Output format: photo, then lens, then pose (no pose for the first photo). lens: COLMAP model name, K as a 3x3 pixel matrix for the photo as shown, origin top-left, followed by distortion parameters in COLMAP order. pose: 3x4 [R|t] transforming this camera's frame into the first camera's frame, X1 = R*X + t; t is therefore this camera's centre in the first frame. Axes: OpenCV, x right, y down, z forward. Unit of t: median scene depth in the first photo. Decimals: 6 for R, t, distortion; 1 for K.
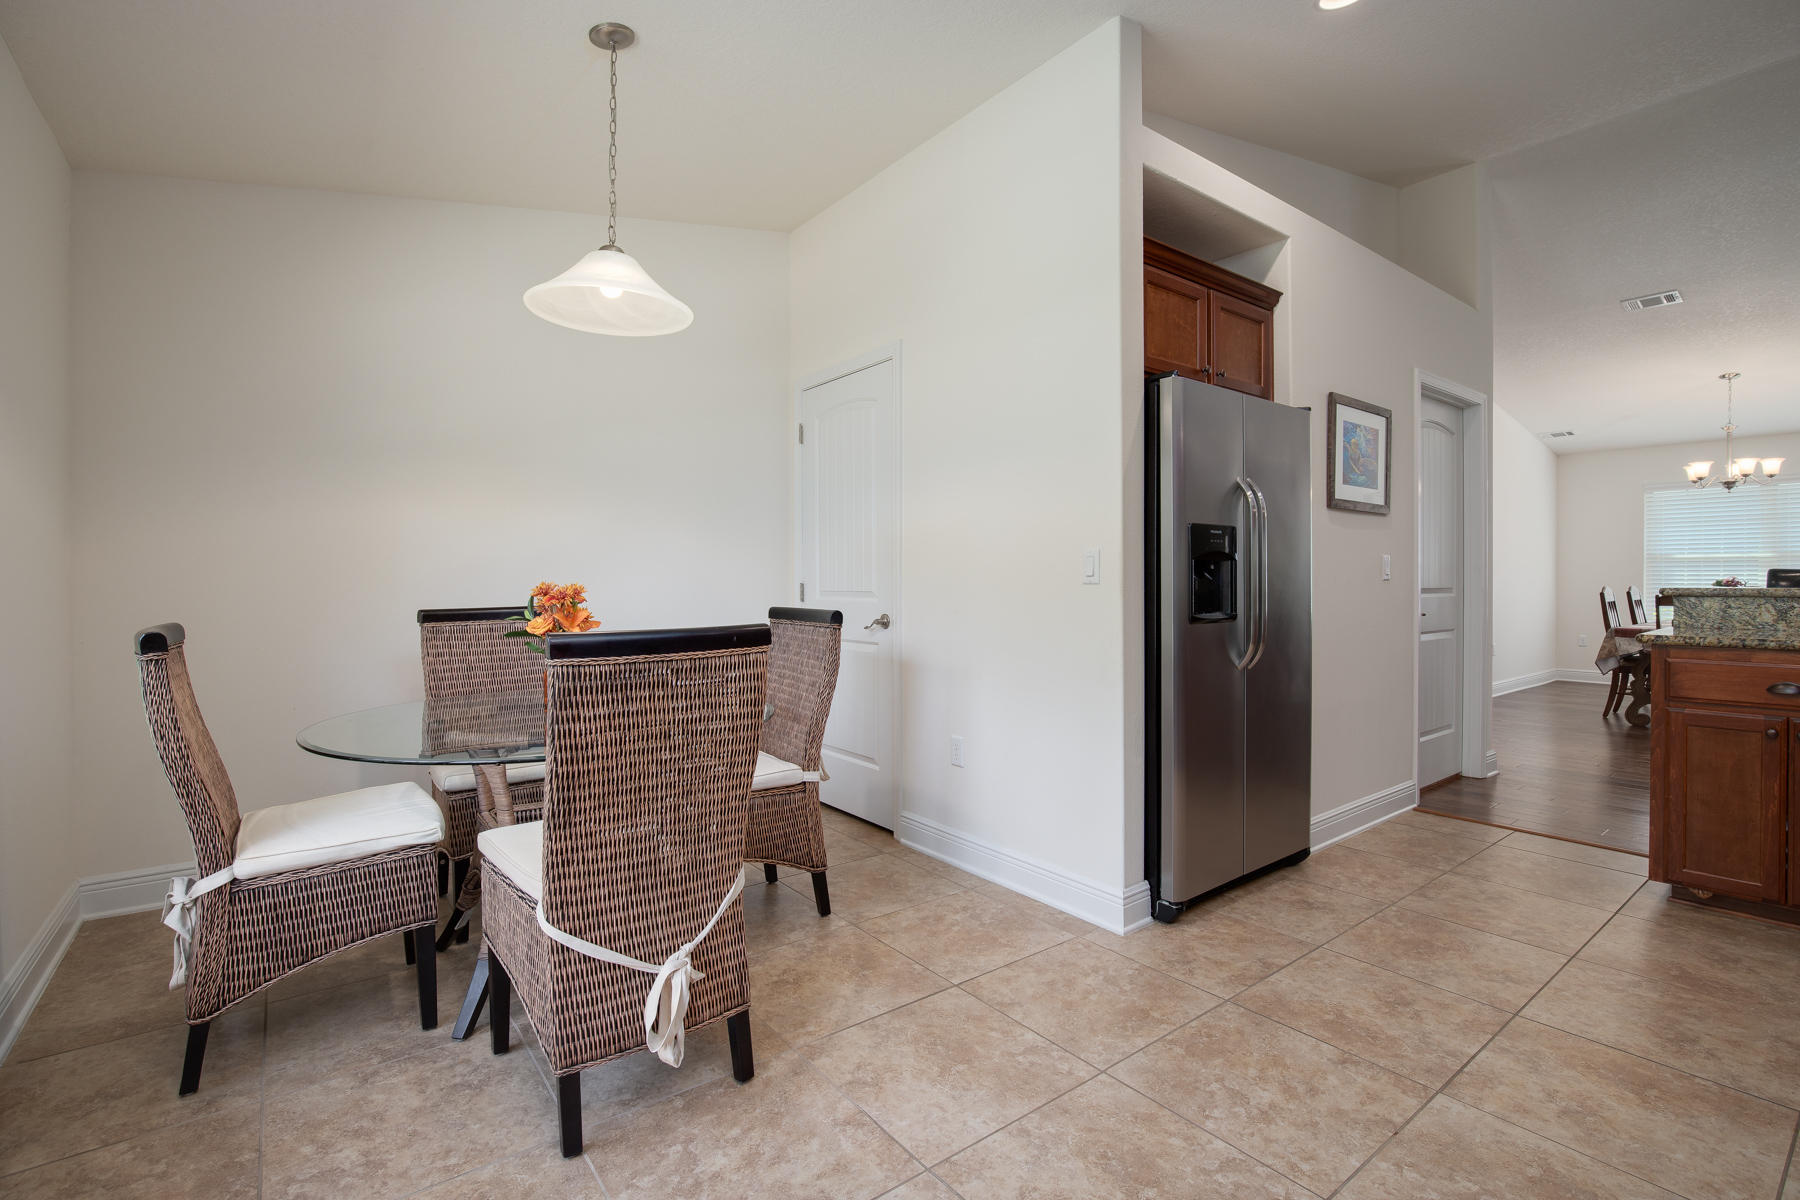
lens RADIAL K [[815.5, 0, 900.7], [0, 815.5, 594.7], [0, 0, 1]] dist [0.000124, -0.000002]
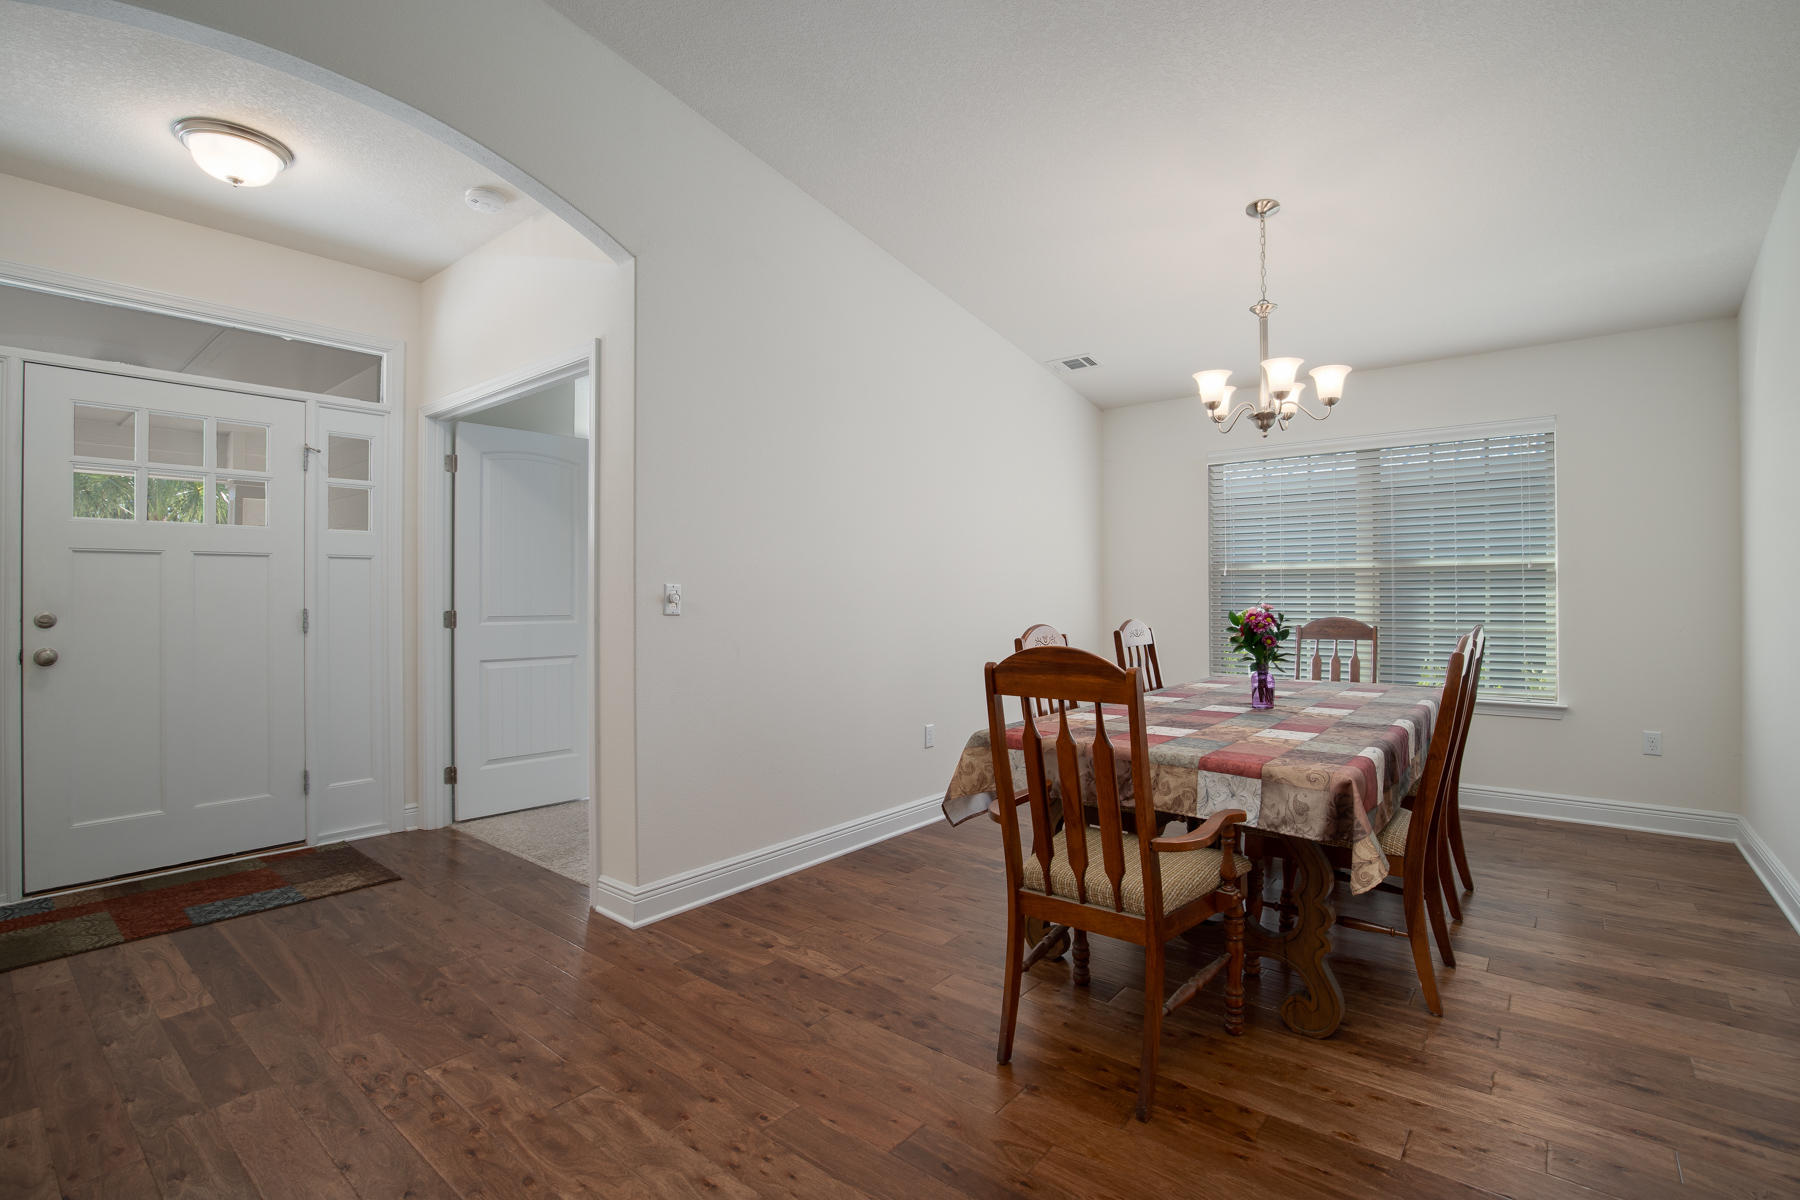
lens RADIAL K [[821.4, 0, 905.6], [0, 821.4, 604.0], [0, 0, 1]] dist [-0.005883, -0.000433]
pose [[0.974074, -0.002979, 0.226209, 0.692362], [0.007288, 0.999808, -0.018216, -0.016605], [-0.226111, 0.019393, 0.973908, 0.568332]]
